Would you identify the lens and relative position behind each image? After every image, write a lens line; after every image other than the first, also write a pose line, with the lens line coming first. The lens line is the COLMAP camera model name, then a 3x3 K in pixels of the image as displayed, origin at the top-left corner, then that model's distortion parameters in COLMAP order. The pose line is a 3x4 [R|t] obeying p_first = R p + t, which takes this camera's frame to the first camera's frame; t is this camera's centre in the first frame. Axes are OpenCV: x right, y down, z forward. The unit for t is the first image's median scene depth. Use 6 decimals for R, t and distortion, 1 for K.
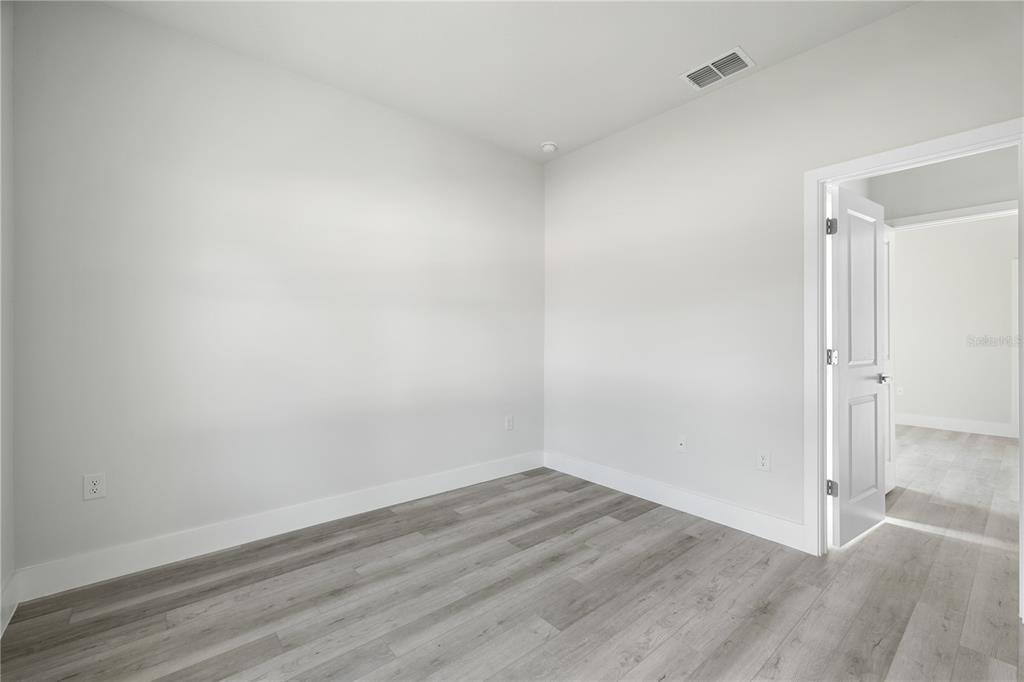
lens RADIAL K [[433.2, 0, 511.6], [0, 433.2, 337.6], [0, 0, 1]] dist [0.001957, -0.000025]
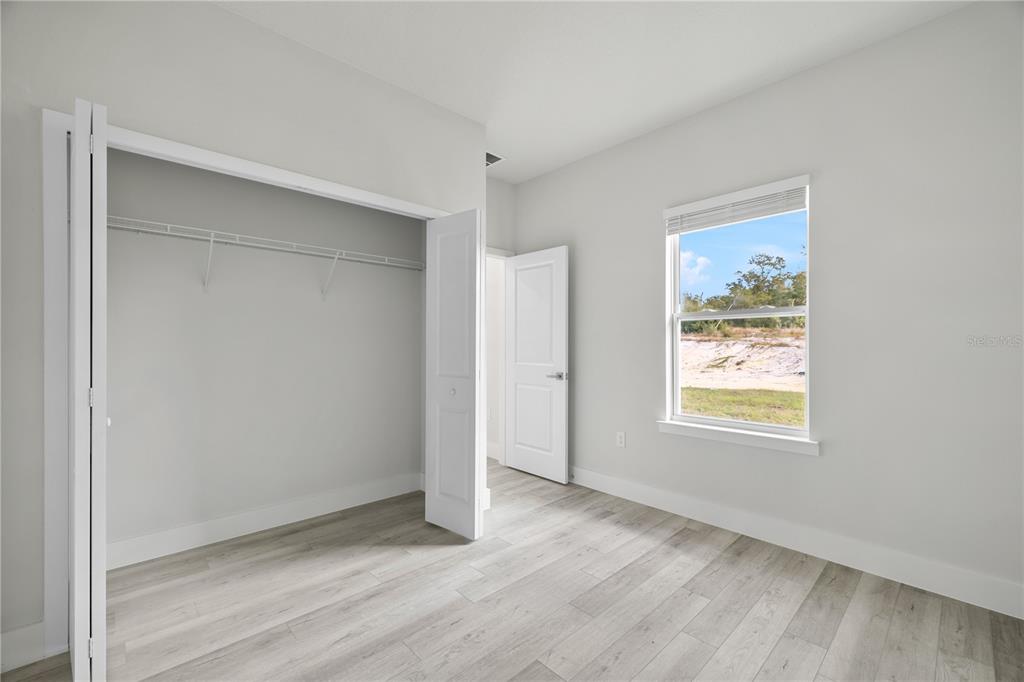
lens RADIAL K [[433.2, 0, 517.8], [0, 433.2, 343.6], [0, 0, 1]] dist [0.001957, -0.000025]
pose [[-0.998403, -0.004202, -0.056342, 0.219104], [-0.004094, 0.999990, -0.002045, -0.004055], [0.056350, -0.001811, -0.998409, 2.021942]]
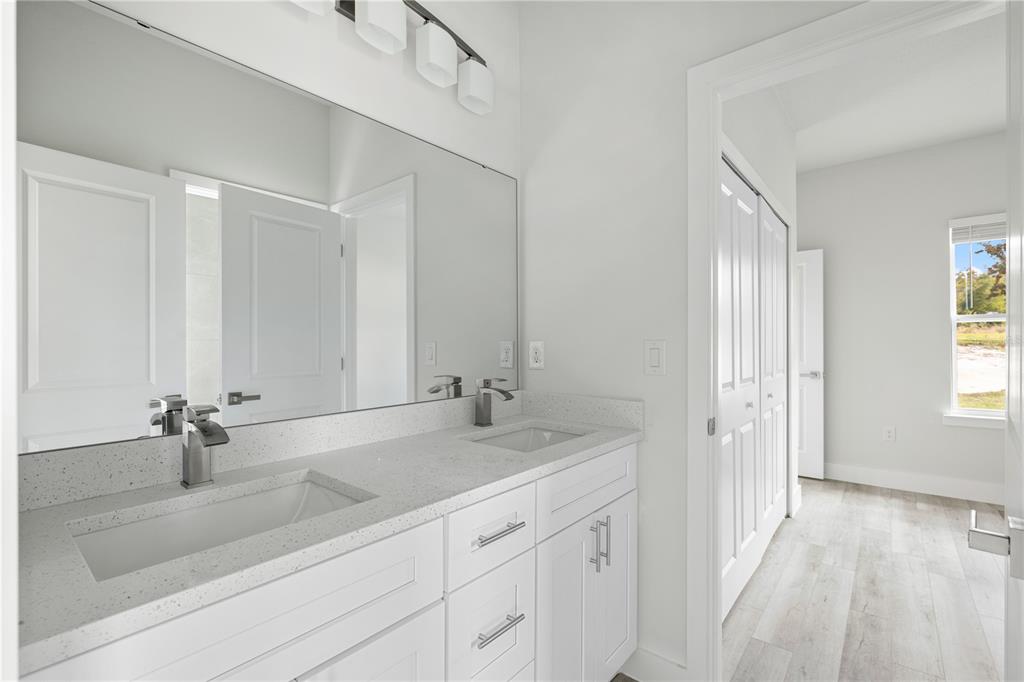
lens RADIAL K [[469.7, 0, 517.6], [0, 469.7, 340.2], [0, 0, 1]] dist [-0.004299, -0.000402]
pose [[-0.980504, -0.008693, -0.196304, 1.869851], [-0.006869, 0.999927, -0.009968, 0.009749], [0.196377, -0.008425, -0.980492, 1.937892]]
